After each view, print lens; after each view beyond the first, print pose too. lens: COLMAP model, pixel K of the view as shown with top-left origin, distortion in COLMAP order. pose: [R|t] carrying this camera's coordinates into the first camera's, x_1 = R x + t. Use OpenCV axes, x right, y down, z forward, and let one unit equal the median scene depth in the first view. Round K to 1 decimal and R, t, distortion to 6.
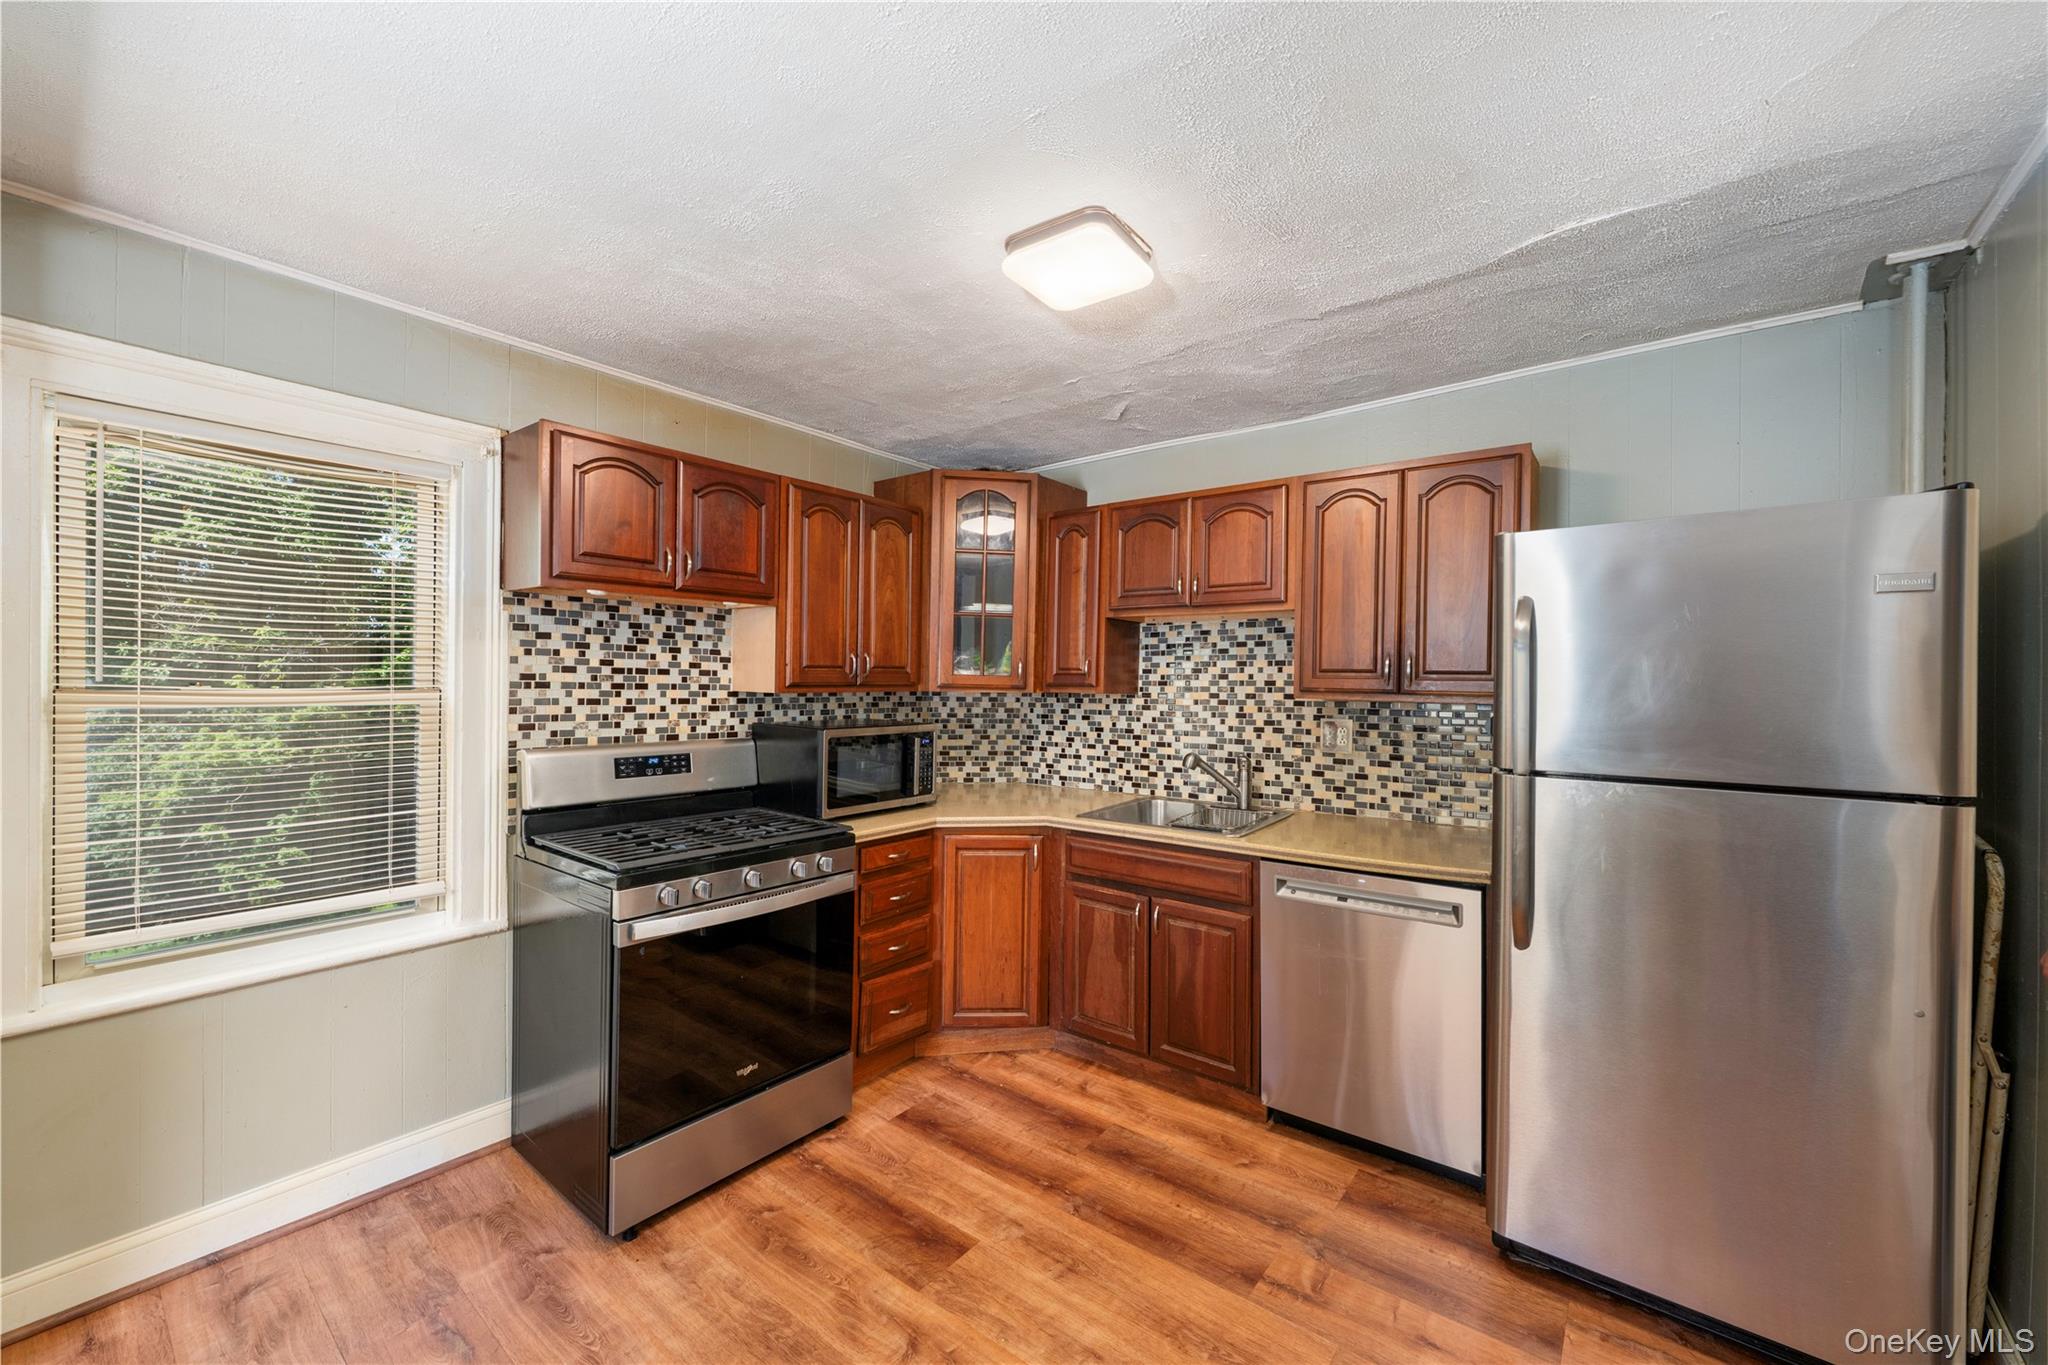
lens RADIAL K [[814.5, 0, 1022.9], [0, 814.5, 685.1], [0, 0, 1]] dist [-0.000422, 0.000498]
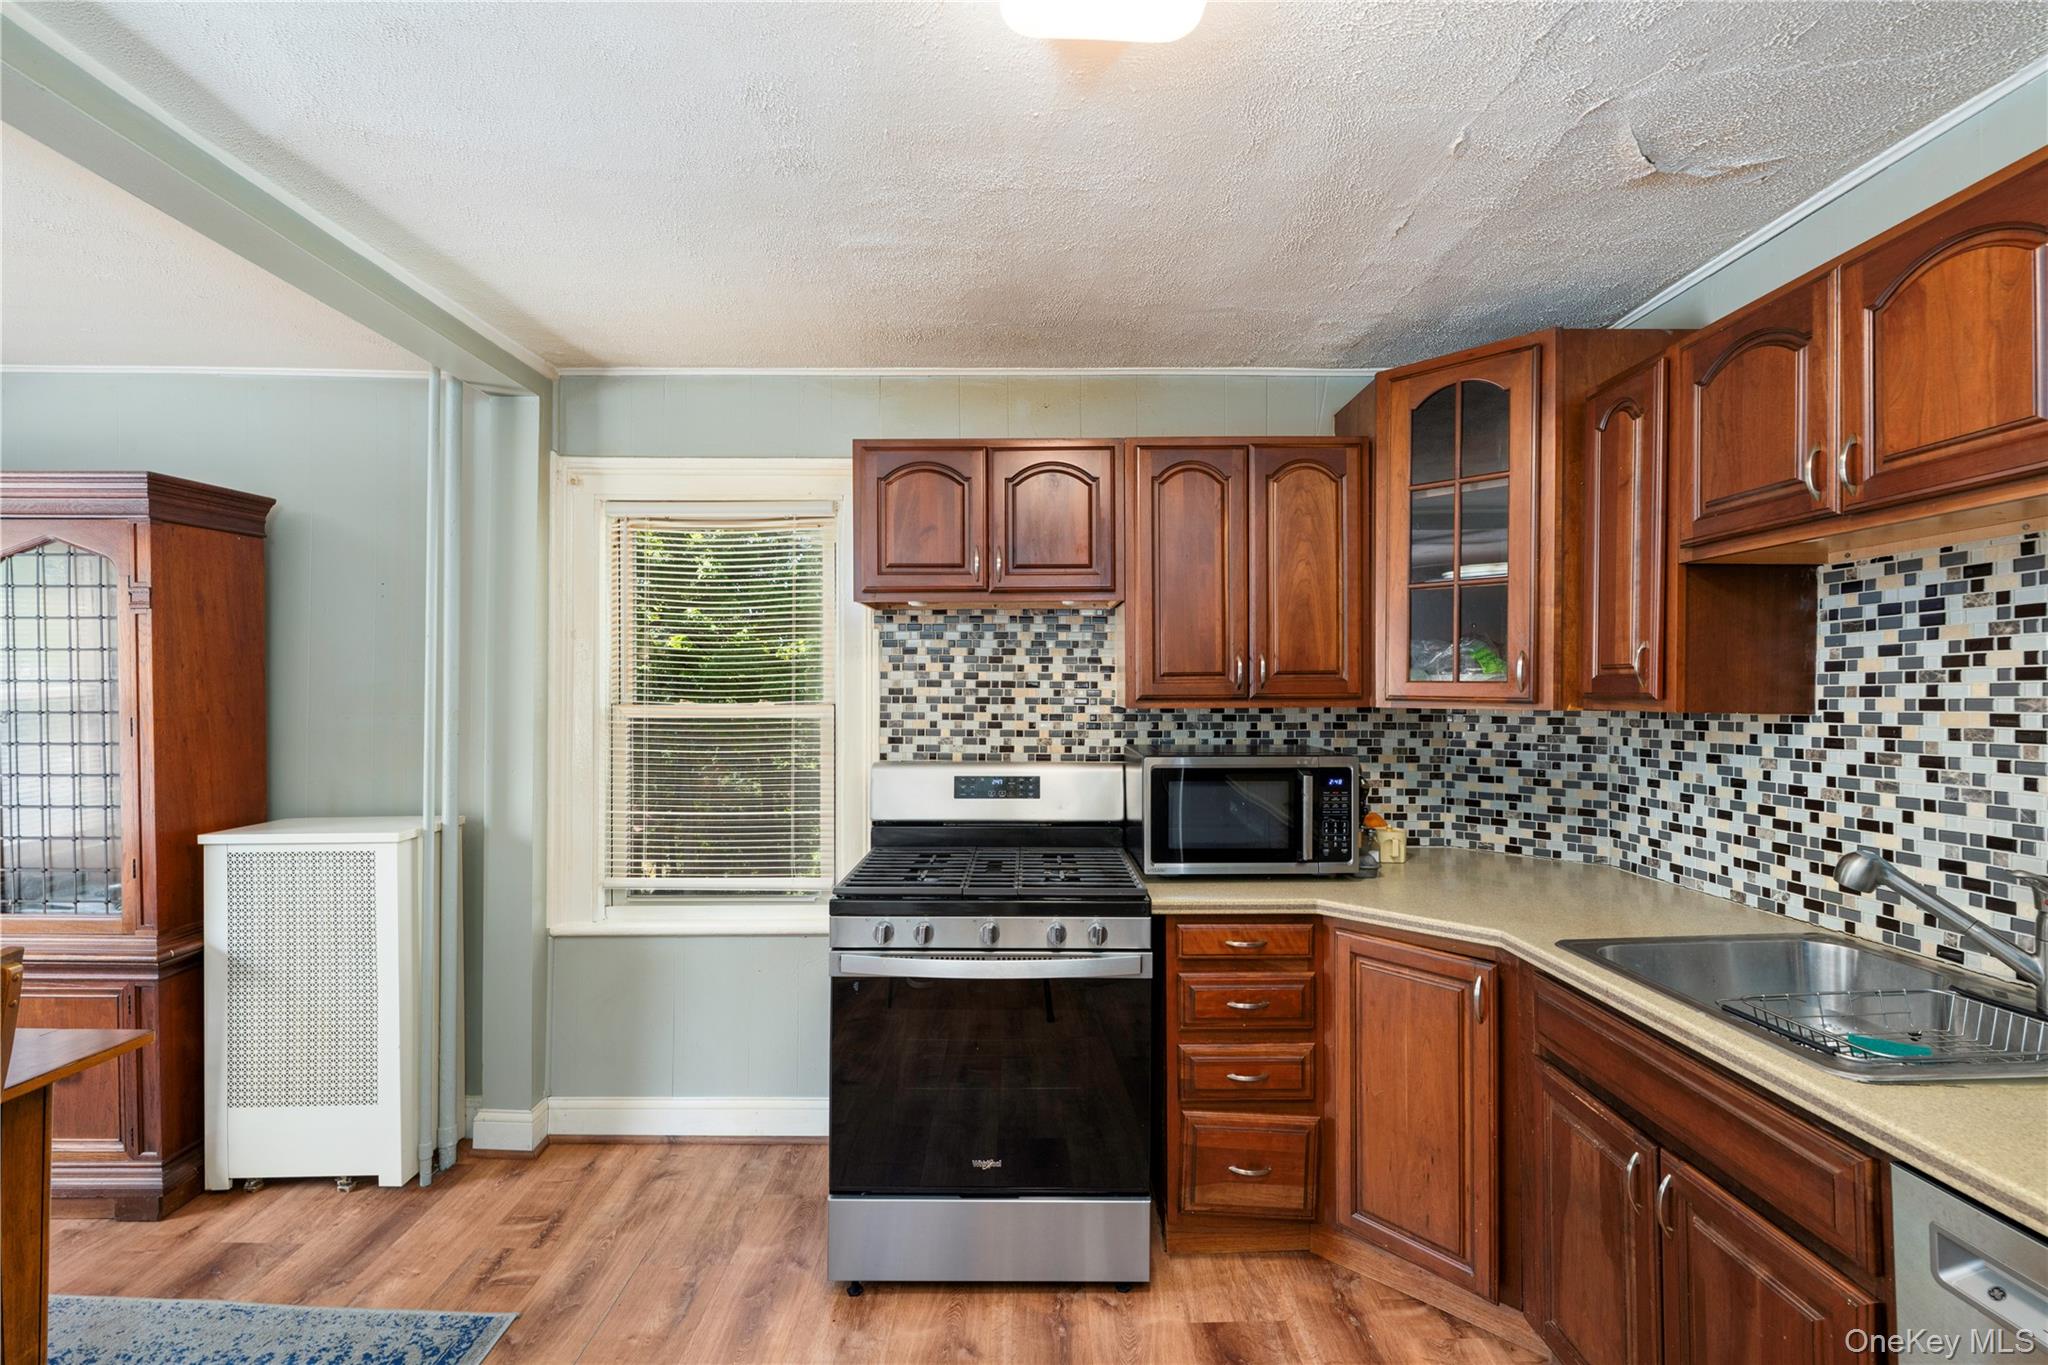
lens RADIAL K [[887.3, 0, 1016.1], [0, 887.3, 685.0], [0, 0, 1]] dist [0.001904, -0.000903]
pose [[0.612978, -0.016223, -0.789933, 0.331629], [0.003105, 0.999831, -0.018124, 0.002104], [0.790094, 0.008657, 0.612925, 0.387000]]
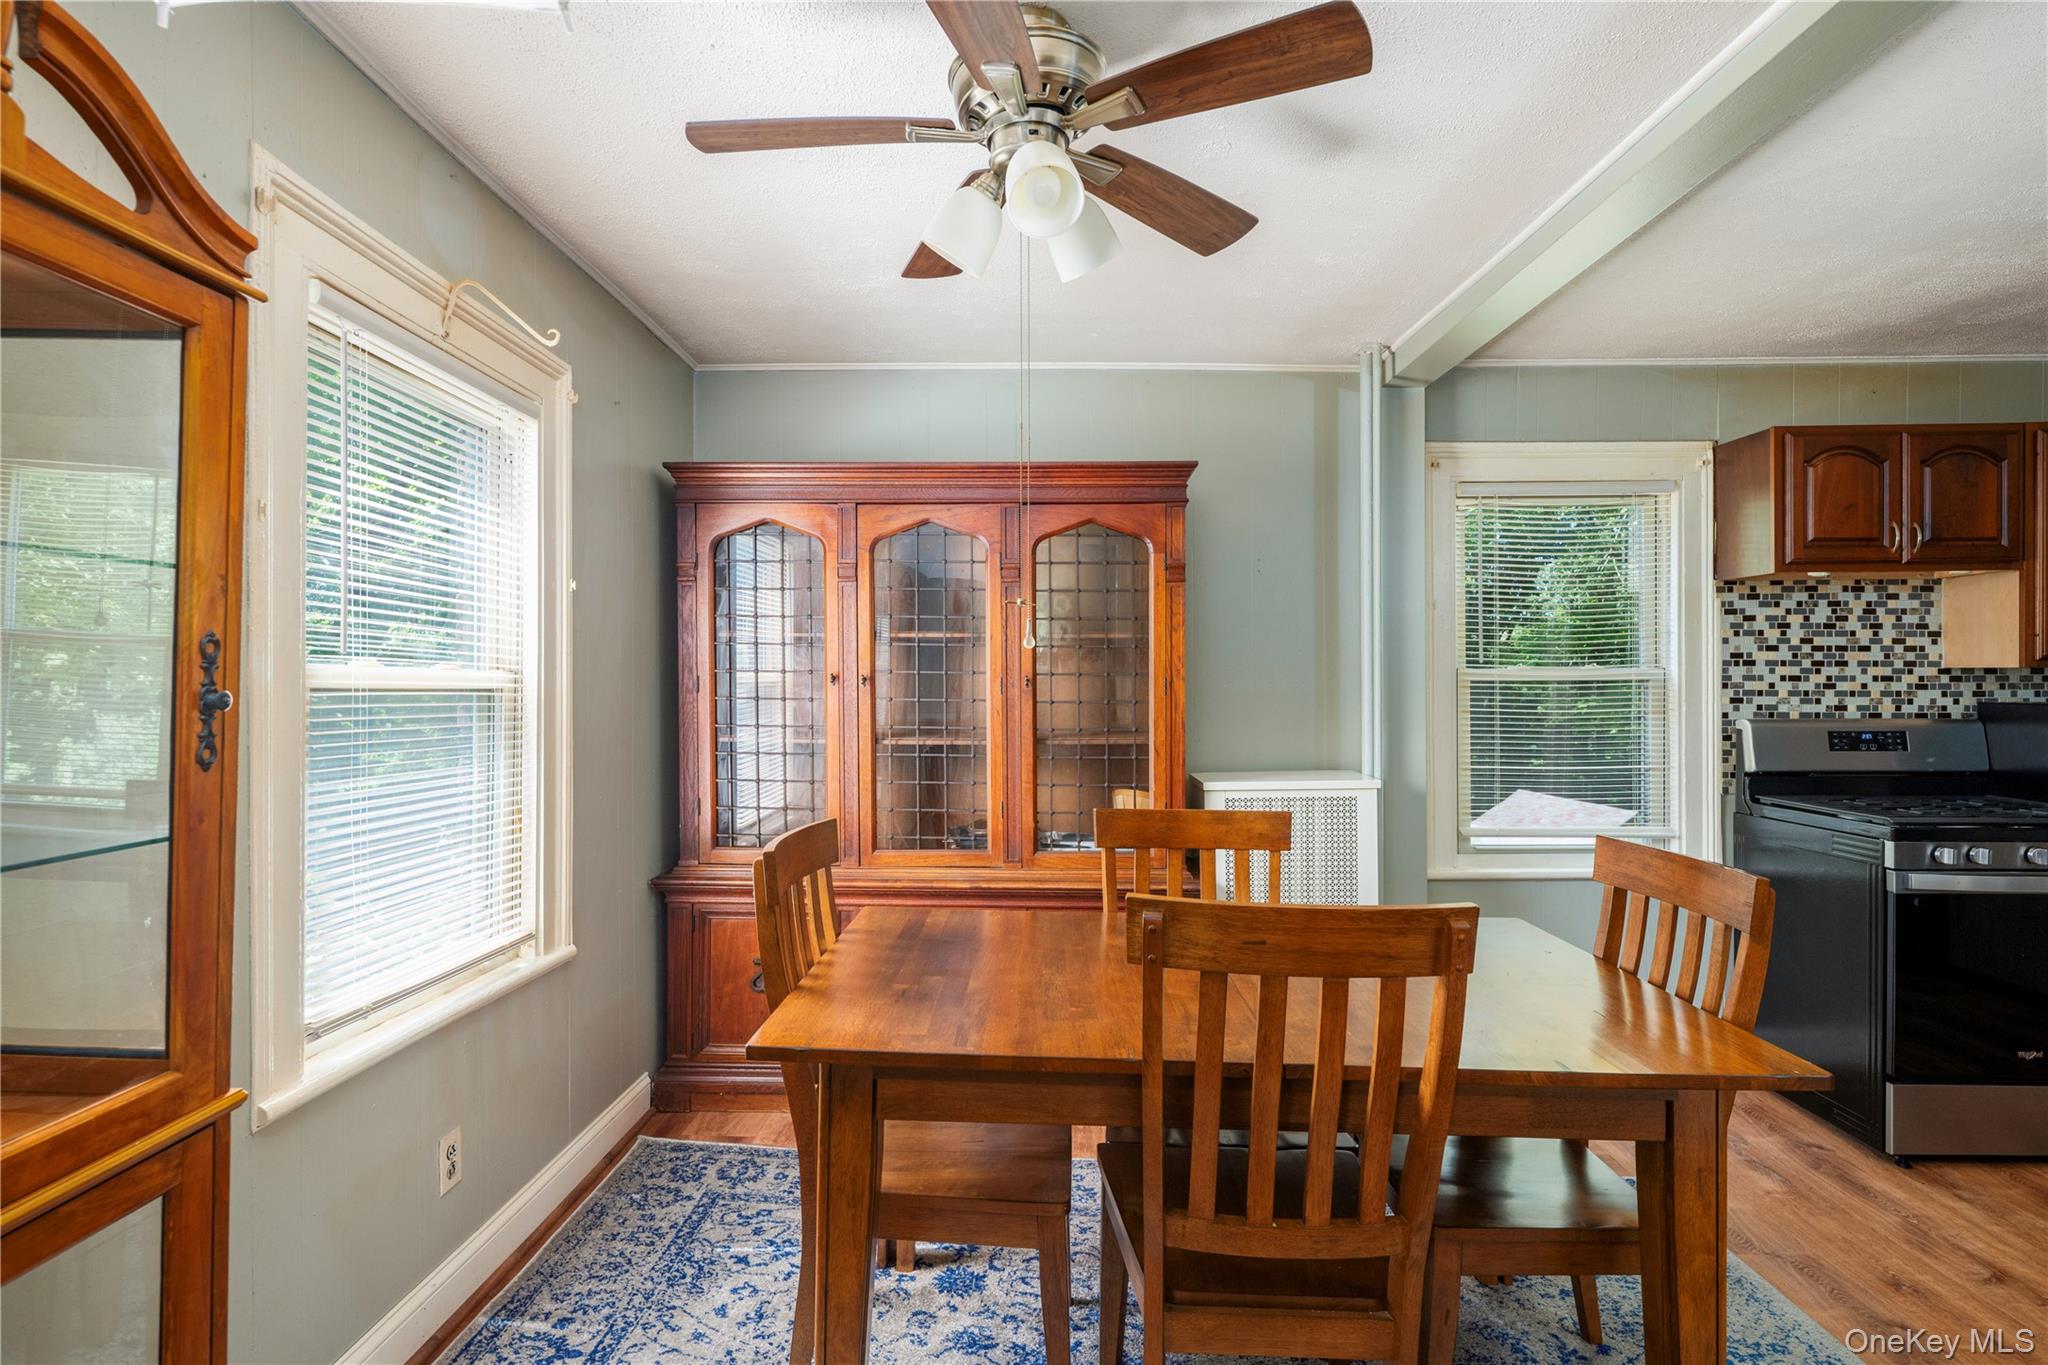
lens RADIAL K [[1007.5, 0, 1019.7], [0, 1007.5, 681.9], [0, 0, 1]] dist [-0.011891, 0.003893]
pose [[0.595676, -0.014585, -0.803093, -0.079782], [0.006817, 0.999891, -0.013103, 0.033330], [0.803196, 0.002330, 0.595710, -0.547760]]
